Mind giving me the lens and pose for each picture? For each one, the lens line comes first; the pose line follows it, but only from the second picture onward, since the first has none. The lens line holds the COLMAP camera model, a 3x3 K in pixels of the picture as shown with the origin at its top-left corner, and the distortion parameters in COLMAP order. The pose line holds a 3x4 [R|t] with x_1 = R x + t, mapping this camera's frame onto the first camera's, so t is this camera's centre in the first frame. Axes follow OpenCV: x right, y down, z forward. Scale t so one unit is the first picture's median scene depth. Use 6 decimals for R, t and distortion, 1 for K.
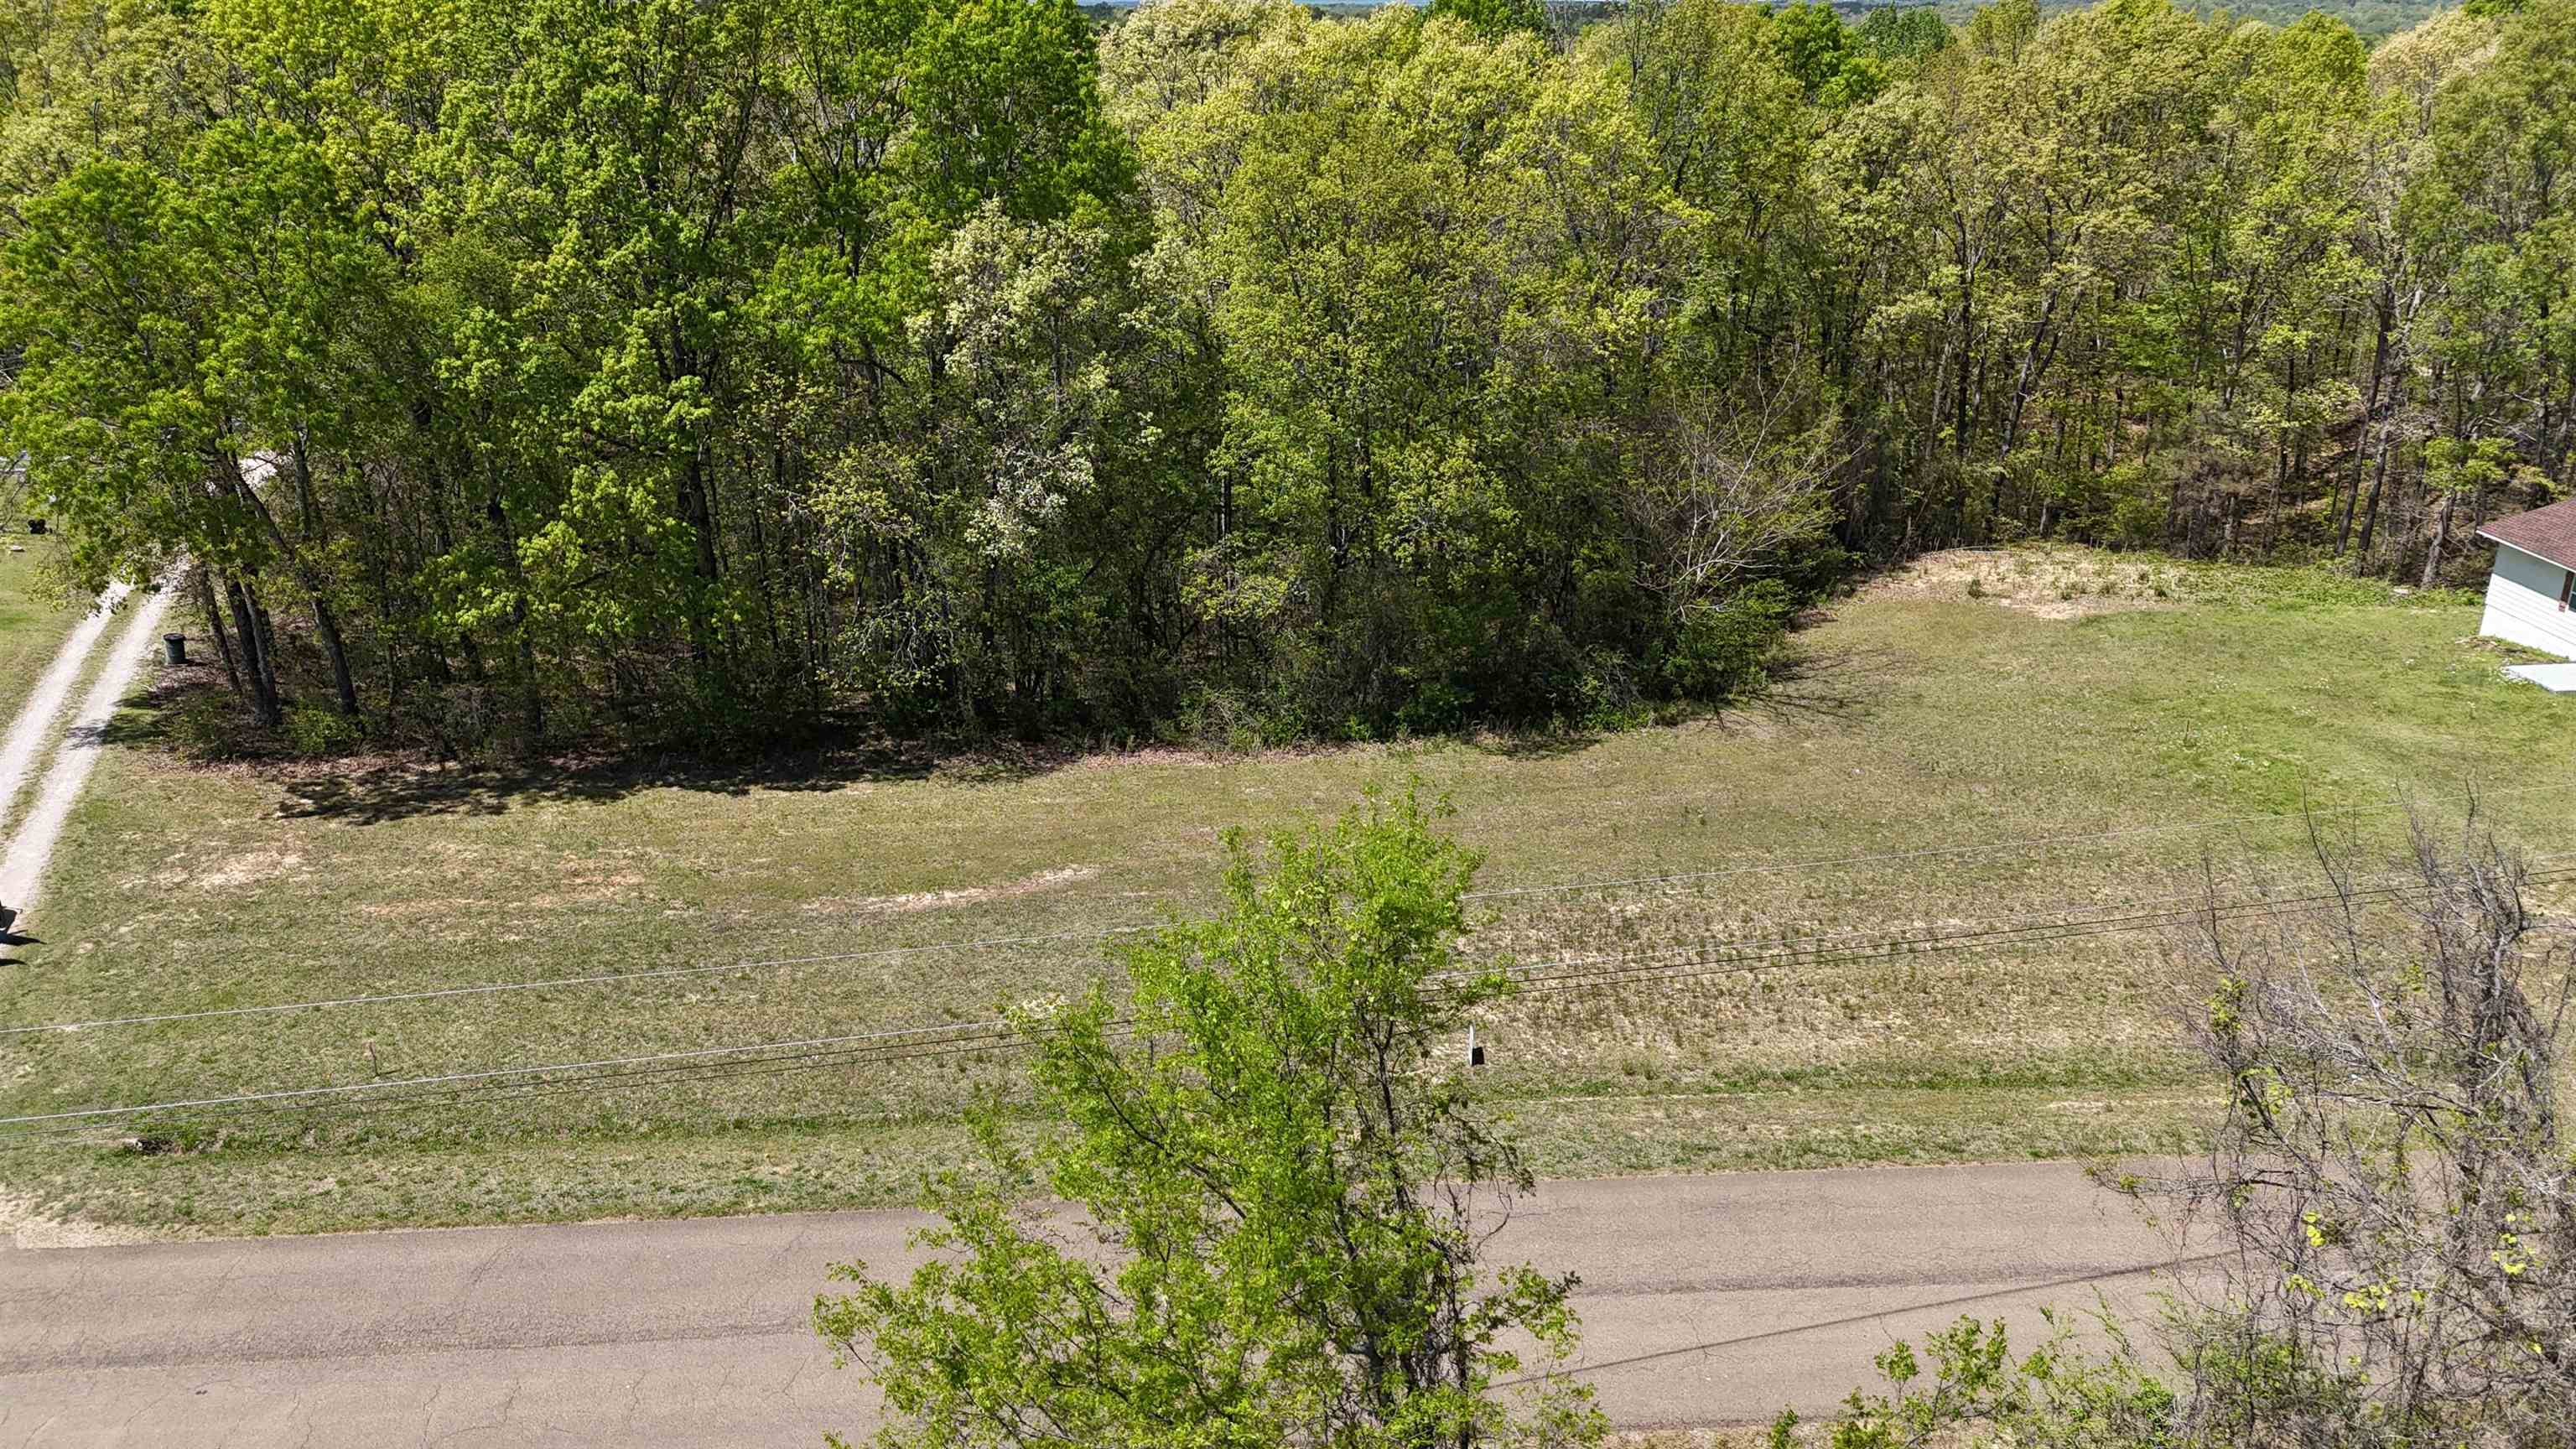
lens RADIAL K [[1949.8, 0, 1291.7], [0, 1949.8, 703.6], [0, 0, 1]] dist [0.070224, -0.059629]
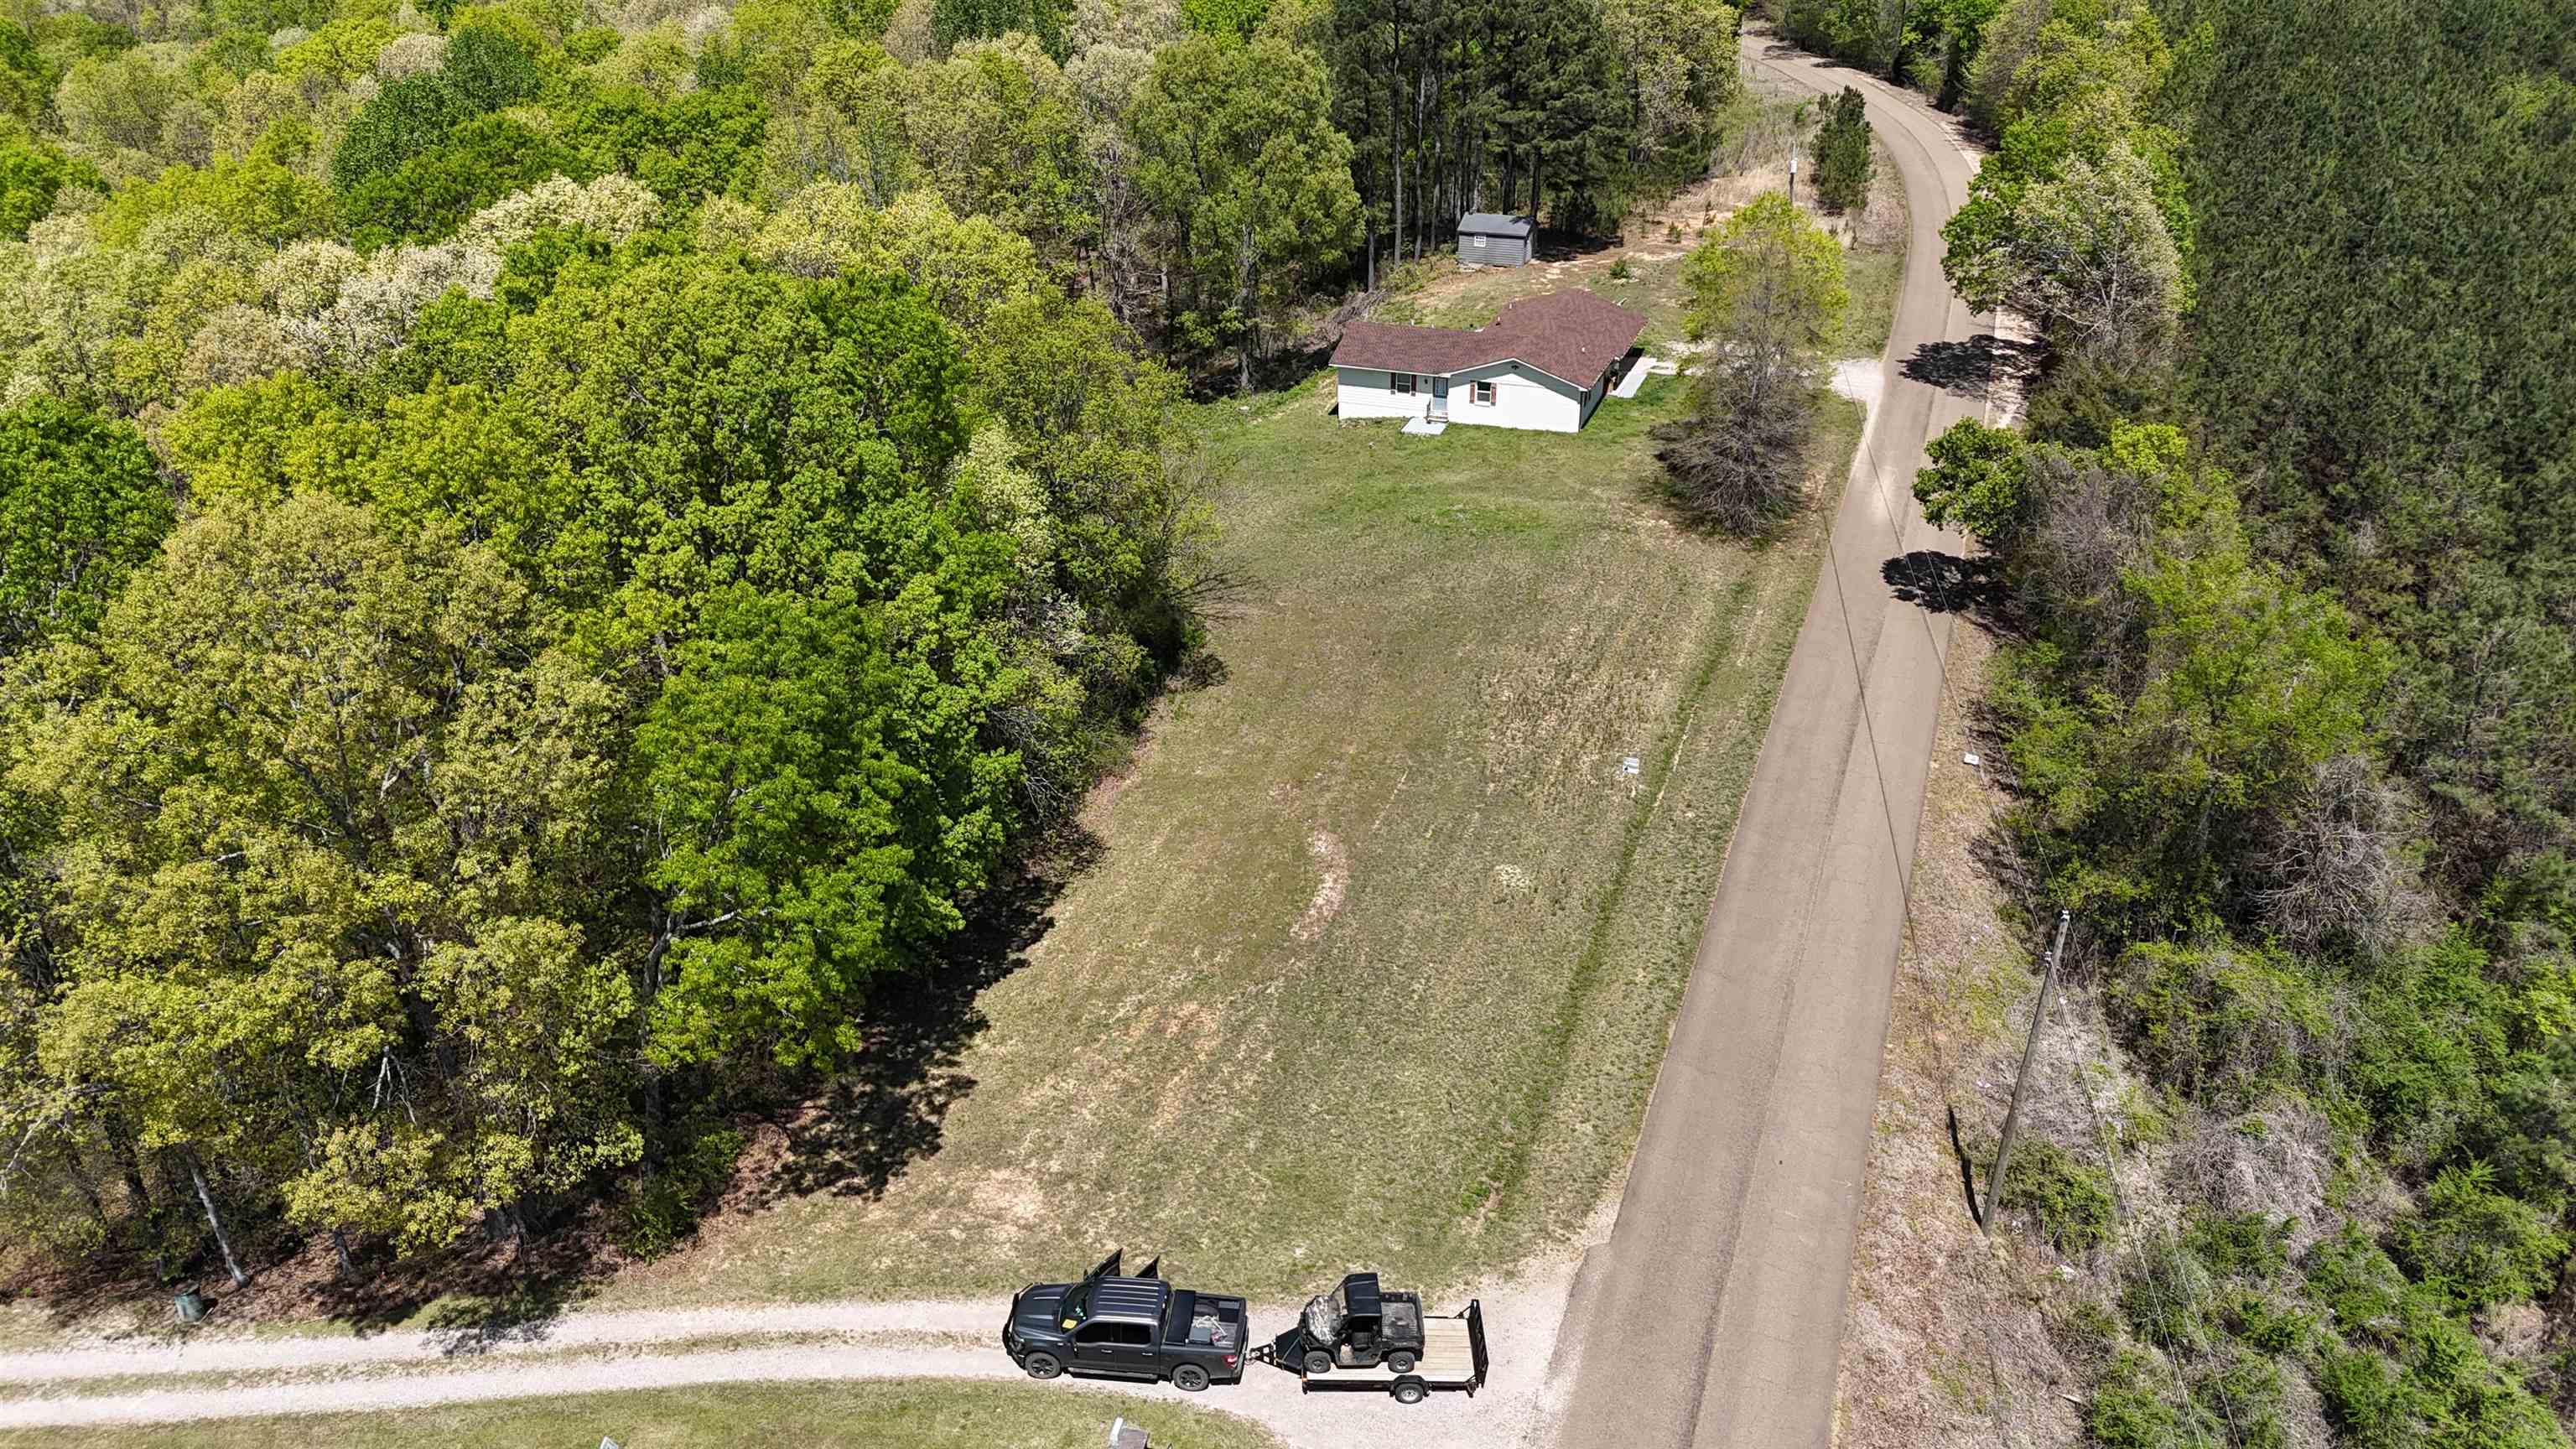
lens RADIAL K [[1949.8, 0, 1290.8], [0, 1949.8, 721.6], [0, 0, 1]] dist [0.070224, -0.059629]
pose [[0.377293, -0.414026, 0.828391, -1.307489], [0.306936, 0.899847, 0.309945, -0.461380], [-0.873751, 0.137323, 0.466586, 0.311412]]
